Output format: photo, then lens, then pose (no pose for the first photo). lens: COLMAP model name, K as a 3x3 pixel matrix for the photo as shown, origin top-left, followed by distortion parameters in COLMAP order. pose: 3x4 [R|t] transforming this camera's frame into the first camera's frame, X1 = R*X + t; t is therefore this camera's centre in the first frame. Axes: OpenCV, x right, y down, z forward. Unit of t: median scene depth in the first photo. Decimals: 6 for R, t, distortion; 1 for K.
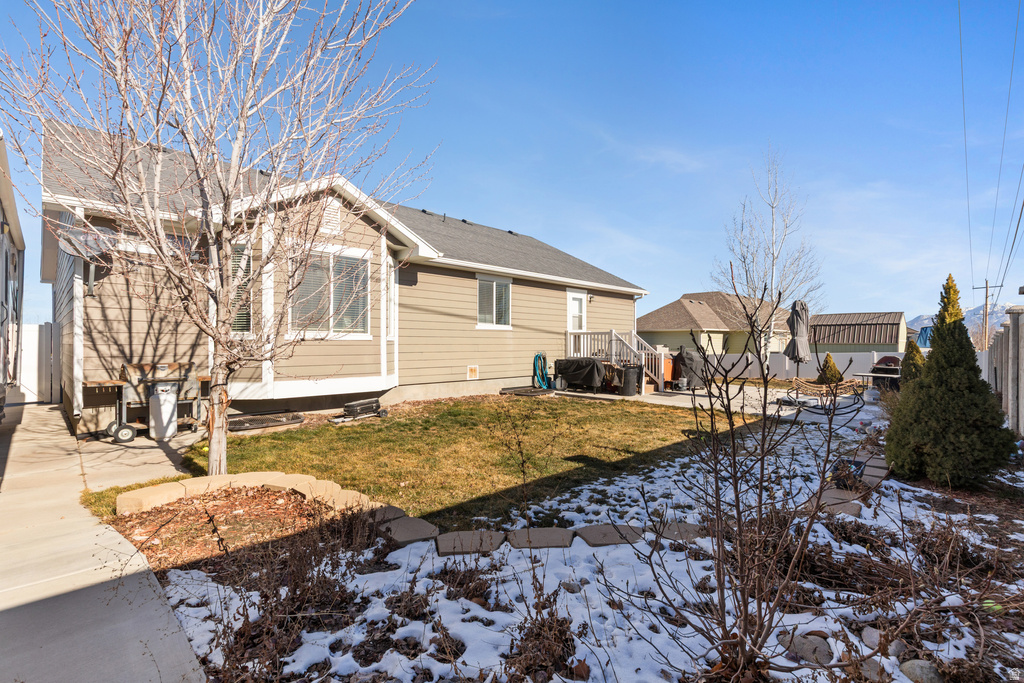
lens RADIAL K [[470.0, 0, 512.0], [0, 470.0, 341.5], [0, 0, 1]] dist [0.002831, 0.000142]
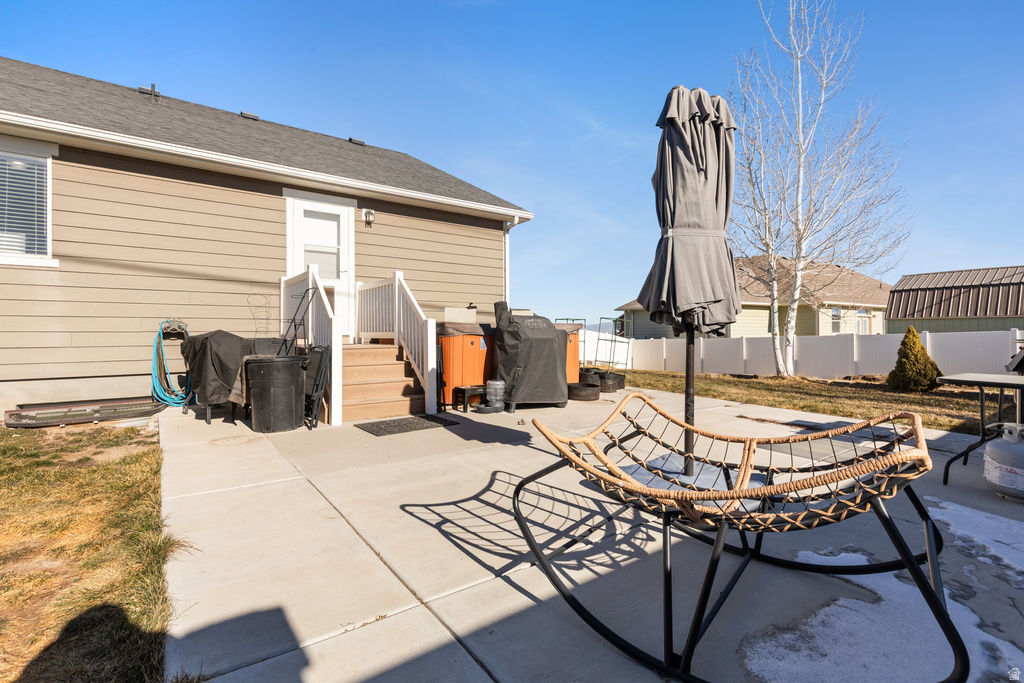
lens RADIAL K [[470.0, 0, 512.0], [0, 470.0, 341.5], [0, 0, 1]] dist [0.002831, 0.000142]
pose [[0.988976, -0.002154, -0.148059, 0.416578], [0.005478, 0.999742, 0.022051, 0.031690], [0.147973, -0.022619, 0.988733, 0.561285]]
